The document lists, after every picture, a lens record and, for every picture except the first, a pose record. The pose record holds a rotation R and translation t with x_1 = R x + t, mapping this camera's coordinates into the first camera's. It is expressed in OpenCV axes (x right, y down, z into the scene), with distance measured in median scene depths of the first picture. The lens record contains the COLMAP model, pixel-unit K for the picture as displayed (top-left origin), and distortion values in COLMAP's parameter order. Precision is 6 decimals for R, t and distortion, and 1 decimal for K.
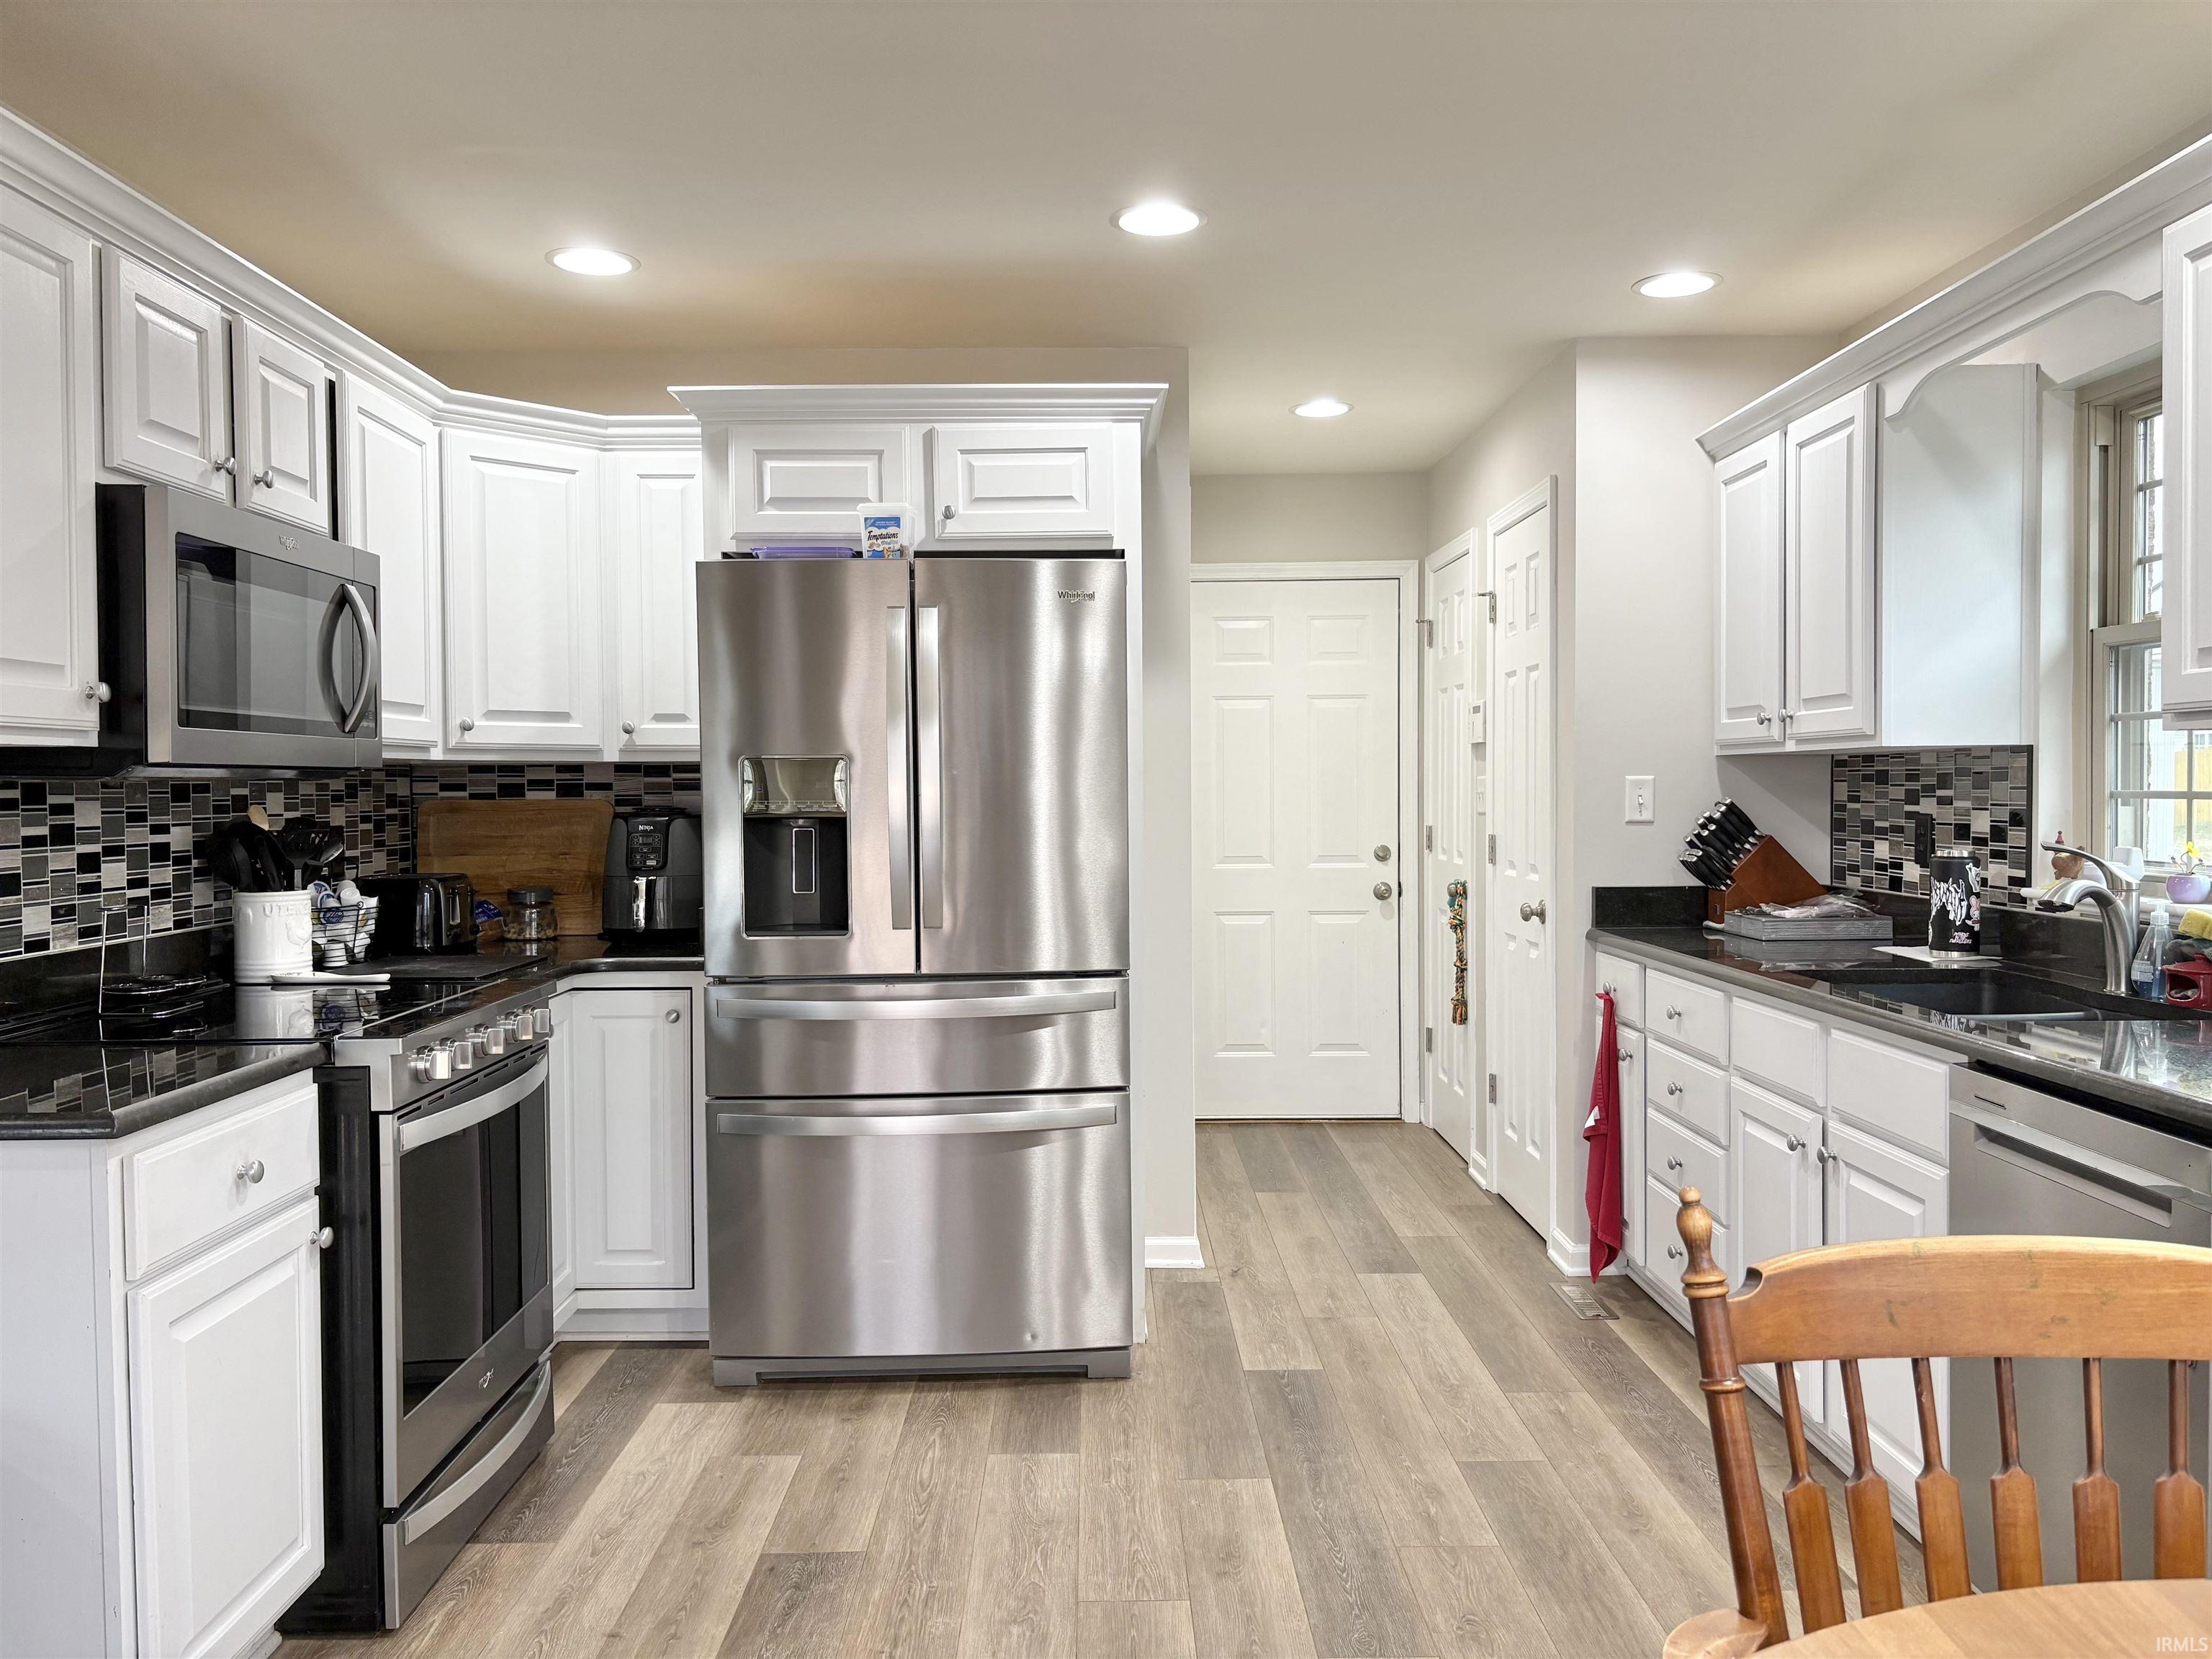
lens RADIAL K [[1673.3, 0, 1104.9], [0, 1673.3, 834.8], [0, 0, 1]] dist [0.043788, -0.057229]
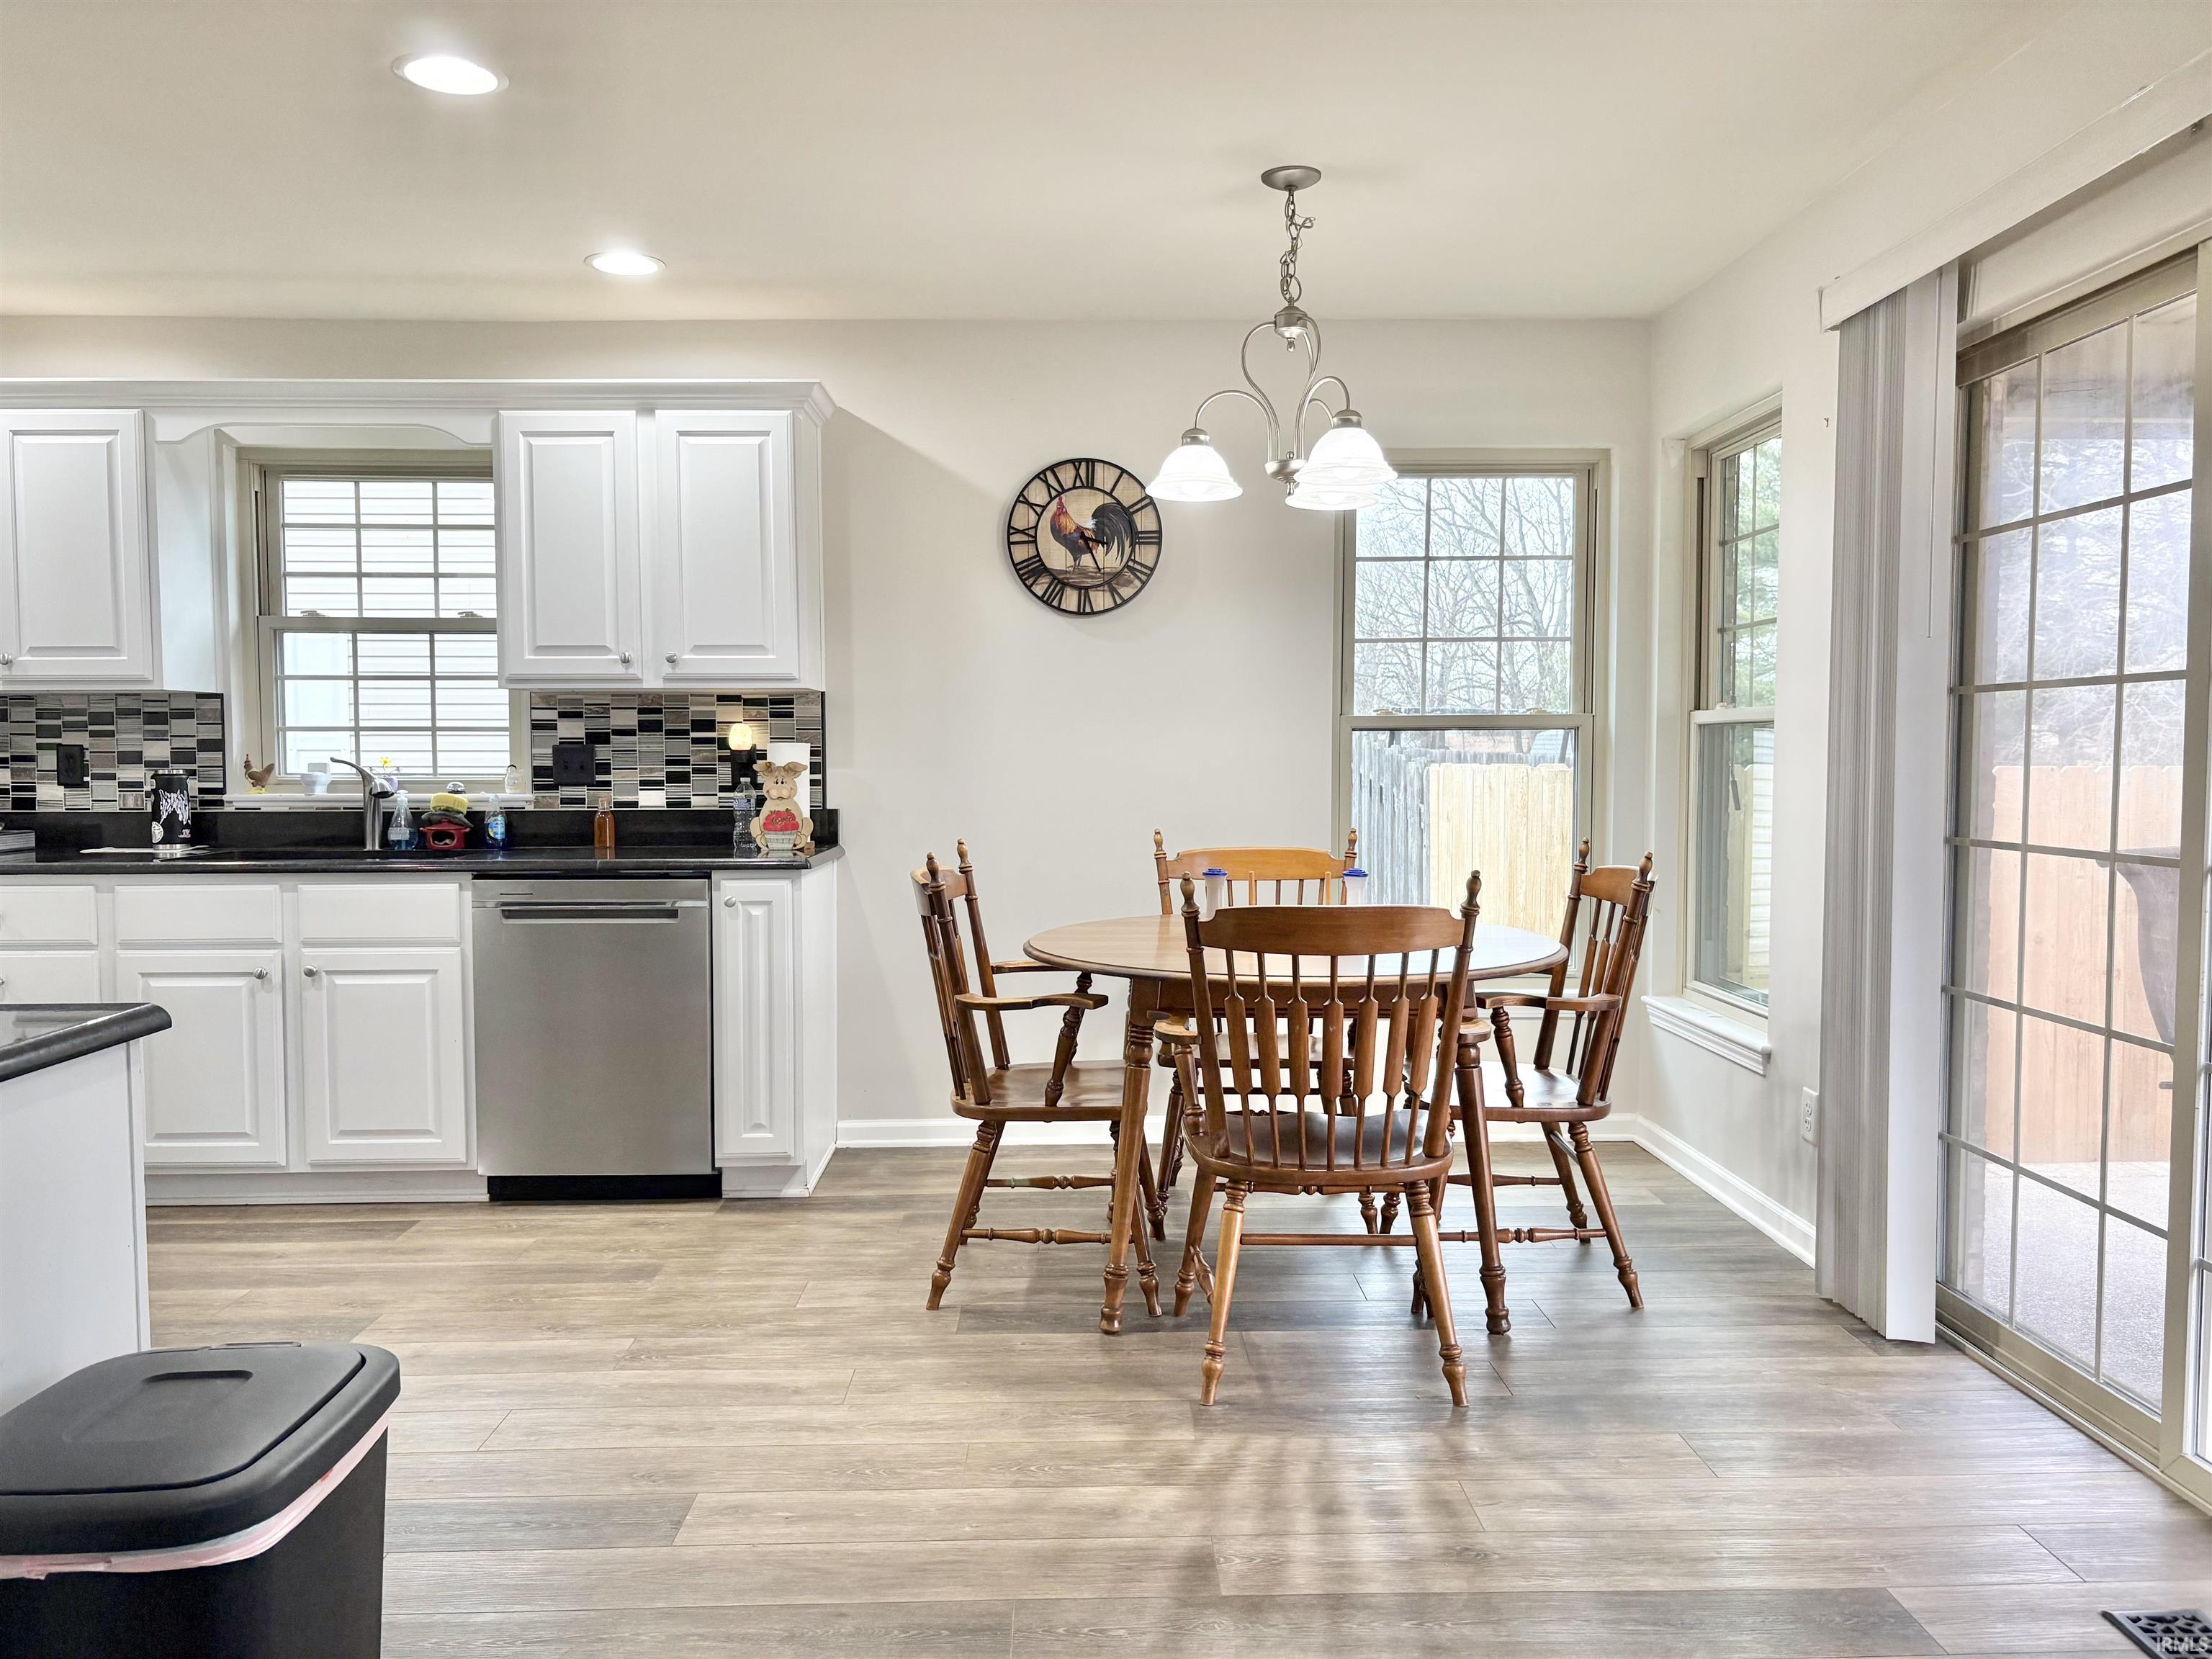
lens RADIAL K [[1673.3, 0, 1129.2], [0, 1673.3, 821.6], [0, 0, 1]] dist [0.043788, -0.057229]
pose [[-0.028899, -0.035385, 0.998956, -0.887220], [0.031858, 0.998833, 0.036302, 0.026828], [-0.999075, 0.032874, -0.027738, 0.281897]]
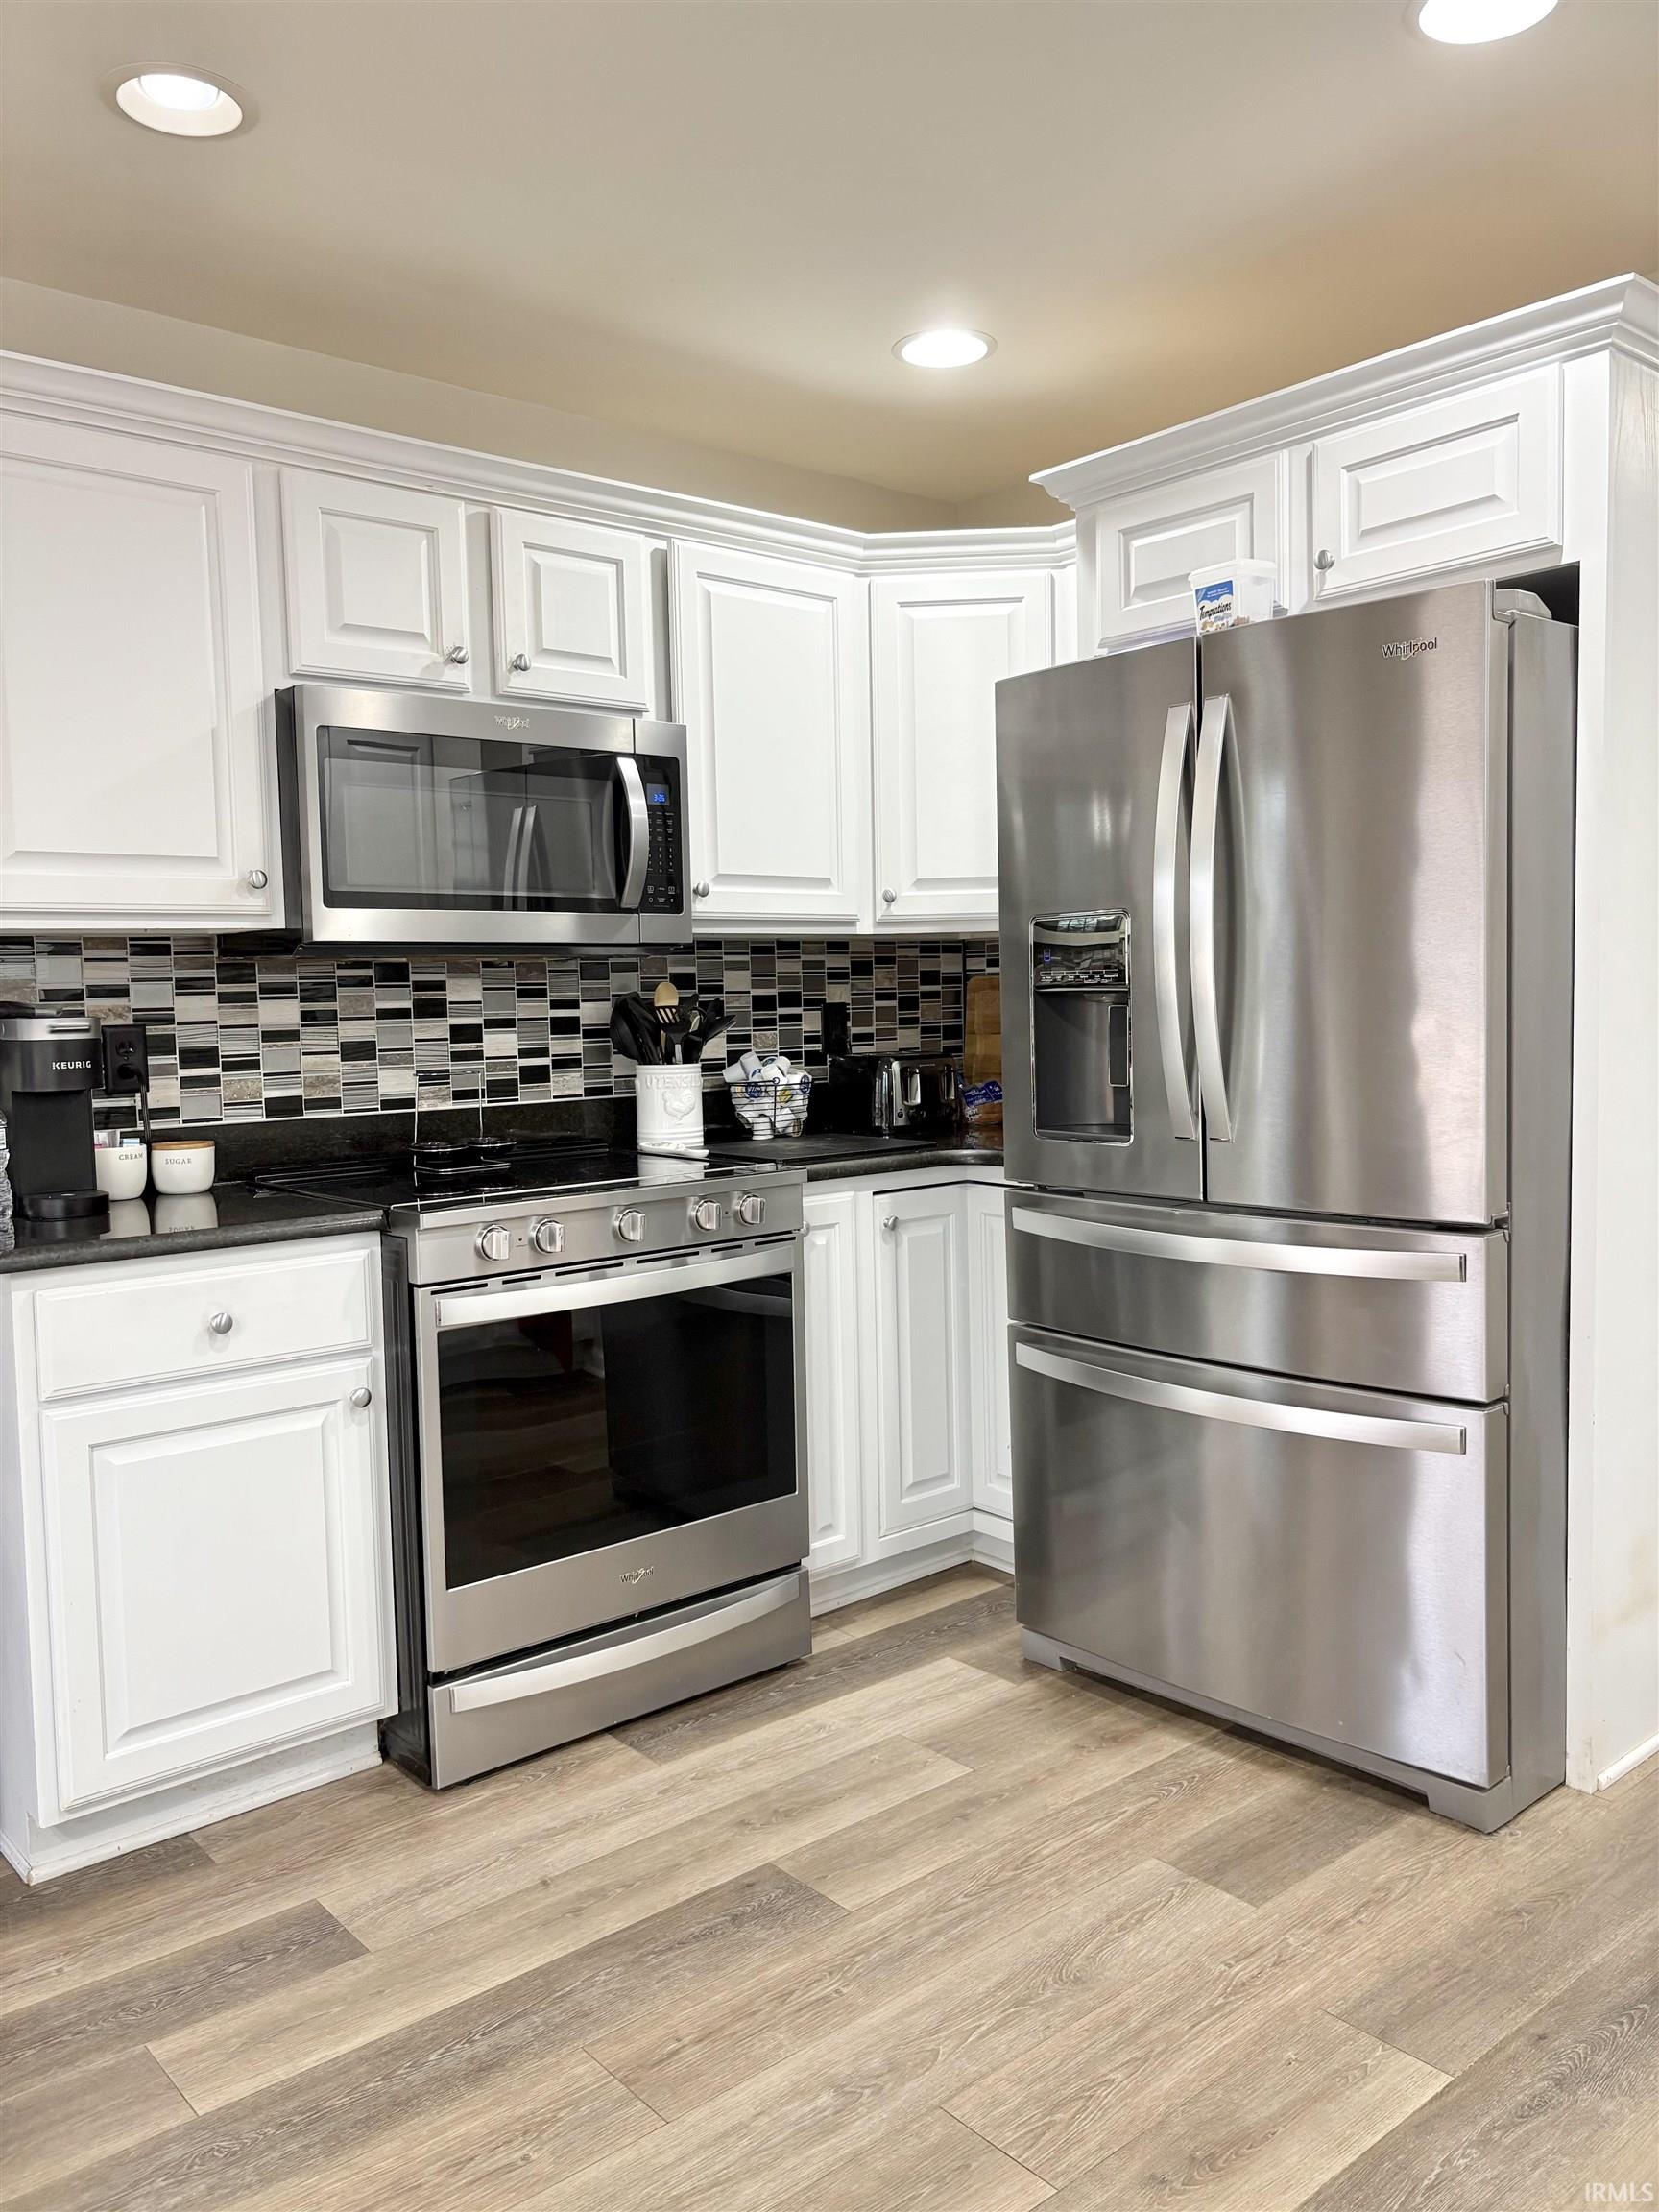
lens RADIAL K [[1673.3, 0, 840.3], [0, 1673.3, 1119.9], [0, 0, 1]] dist [0.043788, -0.057229]
pose [[0.643336, 0.053925, -0.763683, 0.363587], [-0.006868, 0.997883, 0.064676, 0.000126], [0.765554, -0.036363, 0.642344, 0.408641]]
